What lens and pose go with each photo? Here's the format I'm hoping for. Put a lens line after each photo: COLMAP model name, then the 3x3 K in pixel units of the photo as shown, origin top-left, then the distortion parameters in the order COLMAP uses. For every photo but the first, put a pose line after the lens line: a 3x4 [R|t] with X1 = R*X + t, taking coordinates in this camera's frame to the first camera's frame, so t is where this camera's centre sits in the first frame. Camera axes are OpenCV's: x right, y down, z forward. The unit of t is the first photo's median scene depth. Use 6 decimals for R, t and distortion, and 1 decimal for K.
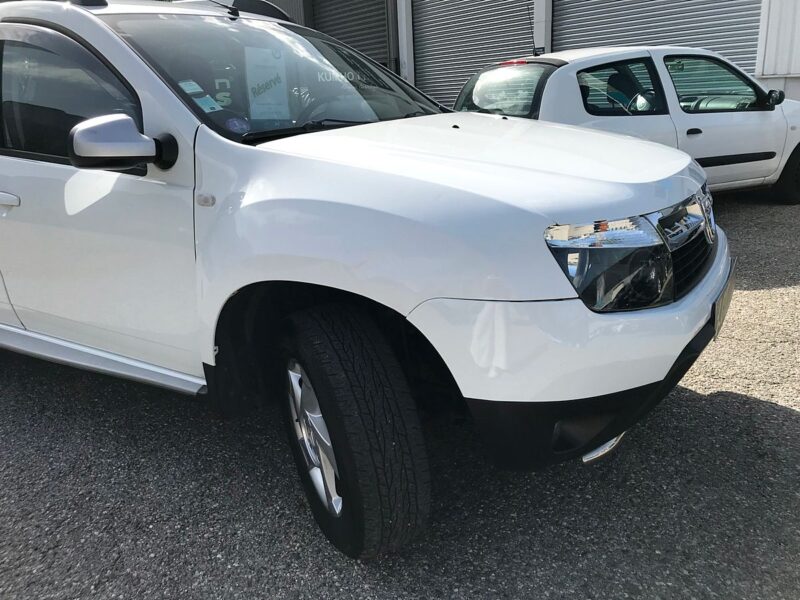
lens RADIAL K [[665.9, 0, 399.0], [0, 665.9, 291.4], [0, 0, 1]] dist [0.008429, -0.005121]
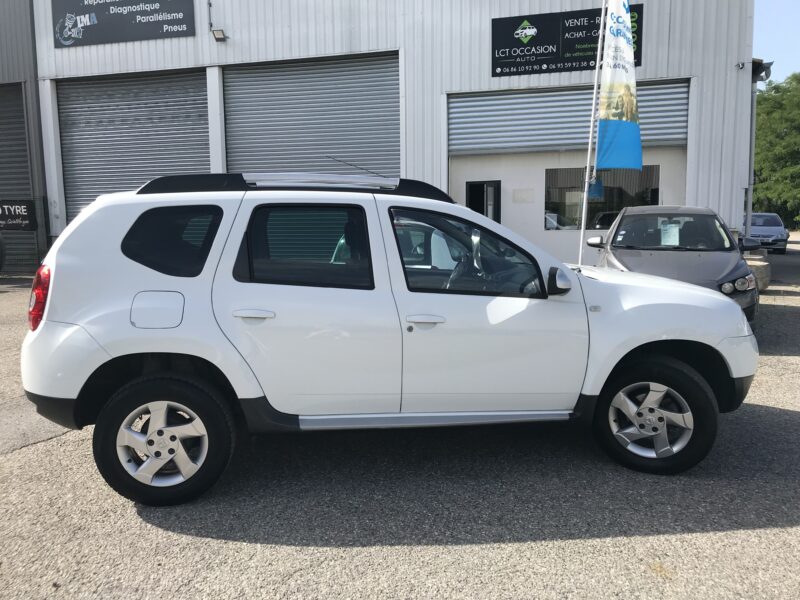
lens RADIAL K [[665.9, 0, 399.0], [0, 665.9, 291.4], [0, 0, 1]] dist [0.008429, -0.005121]
pose [[0.778950, -0.025885, 0.626551, -1.342093], [0.150386, 0.977702, -0.146573, 0.011097], [-0.608786, 0.208397, 0.765474, -0.117893]]
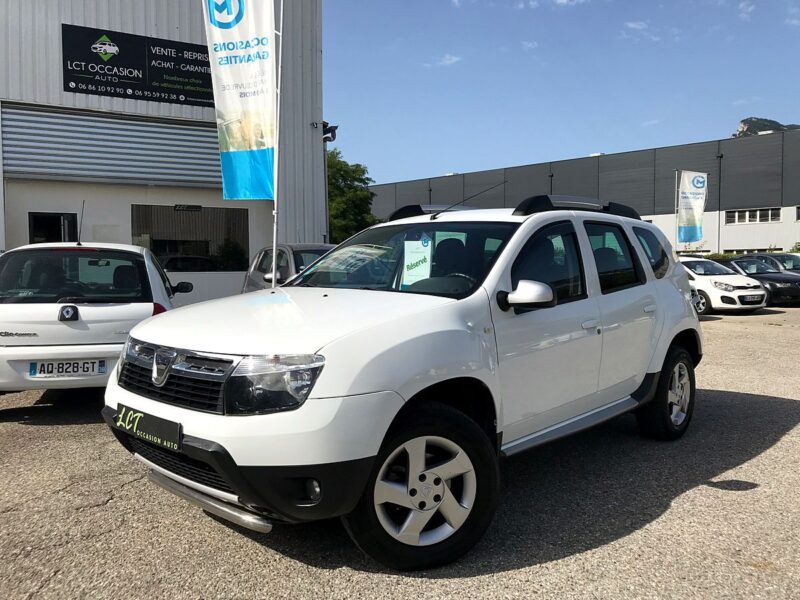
lens RADIAL K [[653.0, 0, 399.6], [0, 653.0, 301.1], [0, 0, 1]] dist [0.015707, 0.004964]
pose [[0.135062, -0.000660, 0.990837, -1.482565], [0.276904, 0.960181, -0.037105, -0.171071], [-0.951358, 0.279378, 0.129867, 0.793235]]
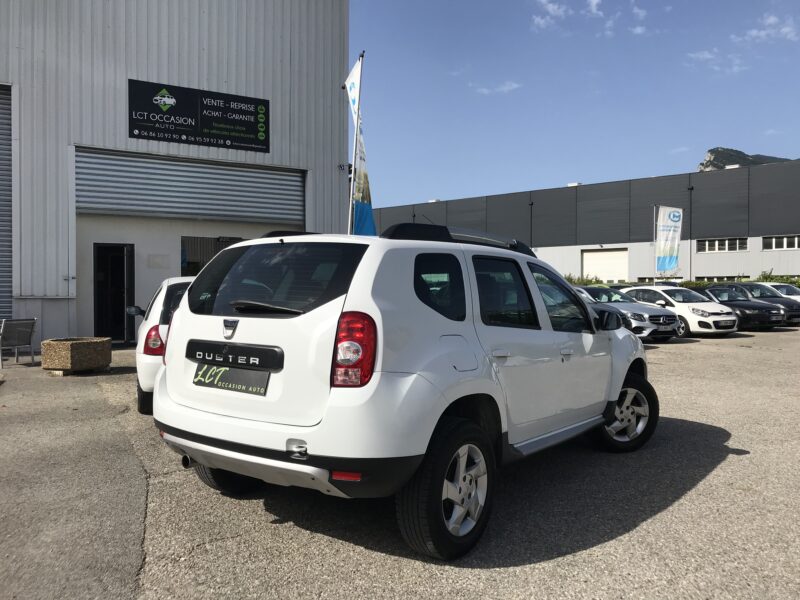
lens RADIAL K [[653.0, 0, 399.6], [0, 653.0, 301.1], [0, 0, 1]] dist [0.015707, 0.004964]
pose [[0.097805, 0.034761, 0.994598, -2.128397], [0.272896, 0.960146, -0.060393, -0.250047], [-0.957059, 0.277329, 0.084421, 1.065139]]
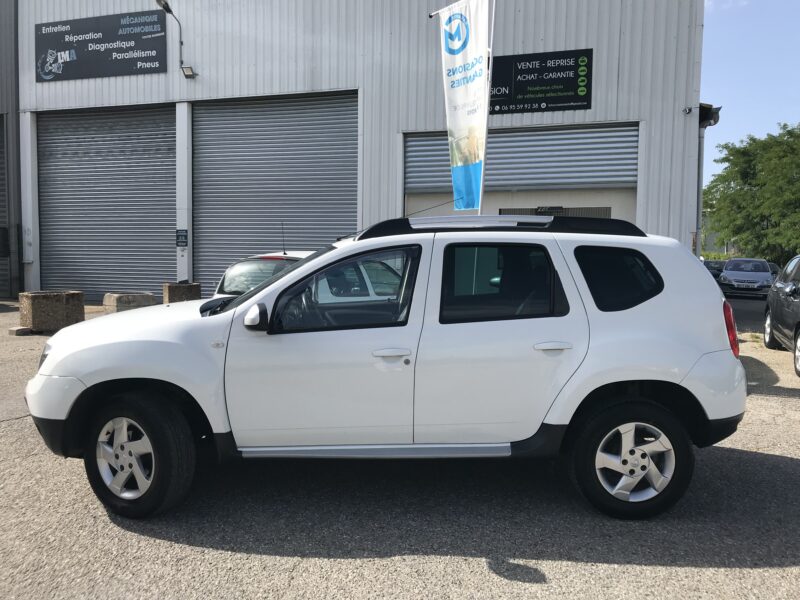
lens RADIAL K [[656.2, 0, 401.3], [0, 656.2, 306.2], [0, 0, 1]] dist [0.004865, -0.002917]
pose [[0.799791, 0.014465, 0.600104, -0.856343], [0.117315, 0.976665, -0.179894, 0.079830], [-0.588703, 0.214279, 0.779431, -0.450423]]
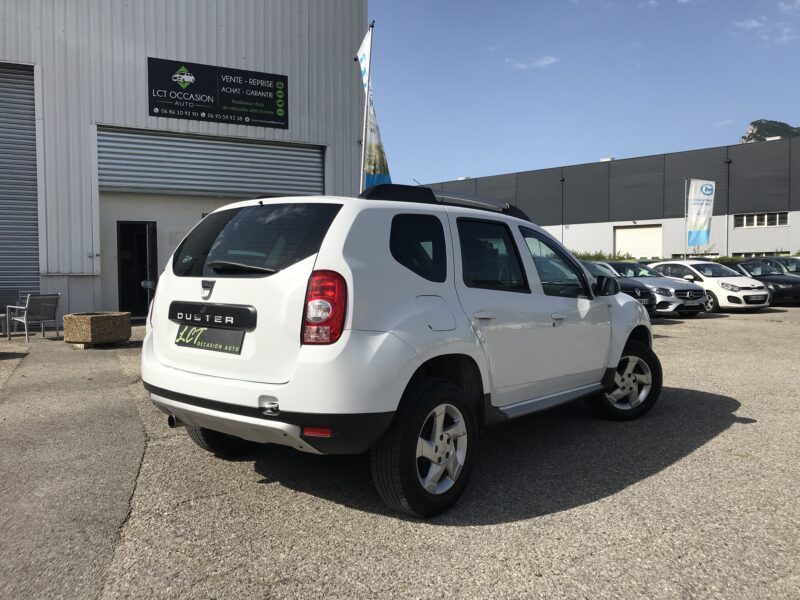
lens RADIAL K [[654.4, 0, 400.0], [0, 654.4, 300.0], [0, 0, 1]] dist [0.012242, 0.011446]
pose [[0.145430, 0.005411, 0.989354, -2.116329], [0.275449, 0.960227, -0.045741, -0.187644], [-0.950252, 0.279168, 0.138155, 0.979054]]
